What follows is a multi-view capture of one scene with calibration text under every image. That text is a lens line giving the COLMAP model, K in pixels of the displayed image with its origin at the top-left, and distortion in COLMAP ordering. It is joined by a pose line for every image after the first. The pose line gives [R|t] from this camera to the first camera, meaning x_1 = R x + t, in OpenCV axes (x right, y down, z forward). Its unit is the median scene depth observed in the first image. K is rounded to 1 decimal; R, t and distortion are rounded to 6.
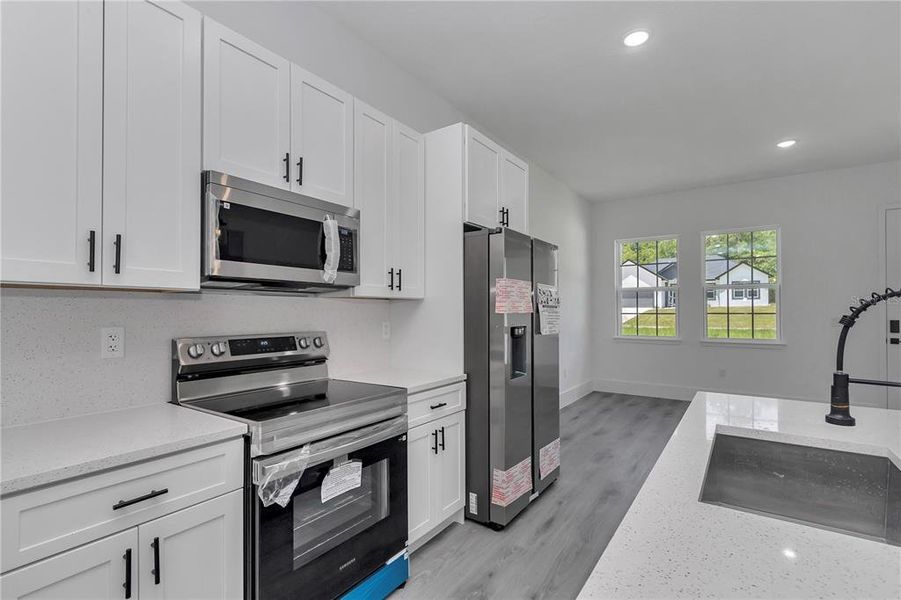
lens RADIAL K [[421.6, 0, 449.3], [0, 421.6, 308.4], [0, 0, 1]] dist [0.002704, 0.000869]
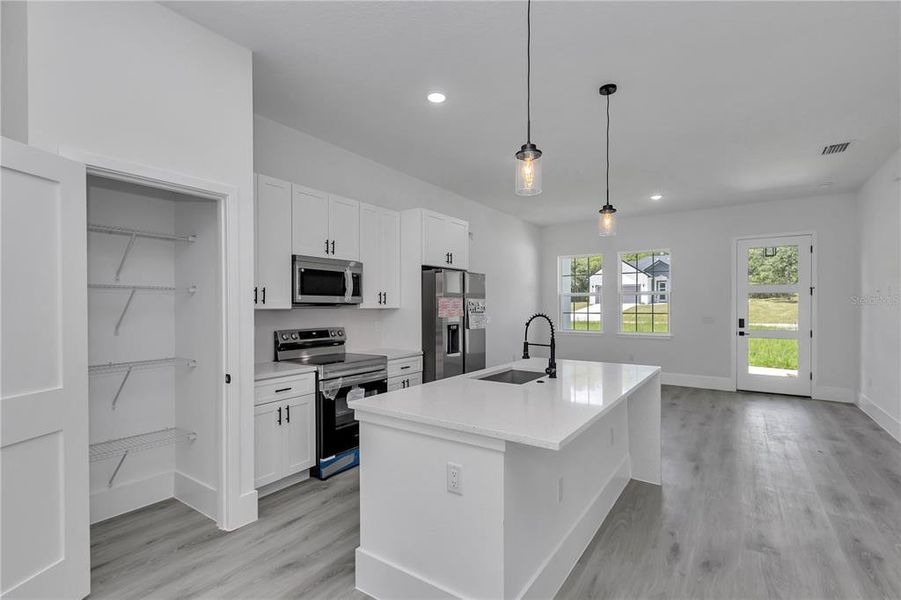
lens RADIAL K [[421.6, 0, 449.3], [0, 421.6, 308.4], [0, 0, 1]] dist [0.002704, 0.000869]
pose [[0.999987, 0.000151, 0.005040, 0.177122], [-0.000213, 0.999925, 0.012260, -0.056971], [-0.005038, -0.012261, 0.999912, -0.953197]]
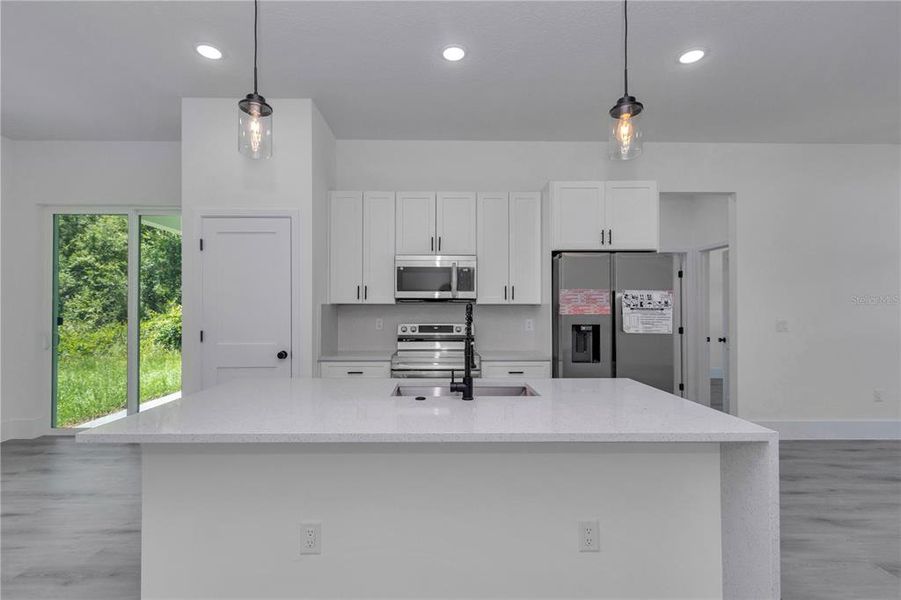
lens RADIAL K [[421.6, 0, 449.3], [0, 421.6, 308.4], [0, 0, 1]] dist [0.002704, 0.000869]
pose [[0.584150, -0.001038, -0.811645, 1.253560], [0.004063, 0.999990, 0.001644, -0.015013], [0.811635, -0.004258, 0.584149, -0.144803]]
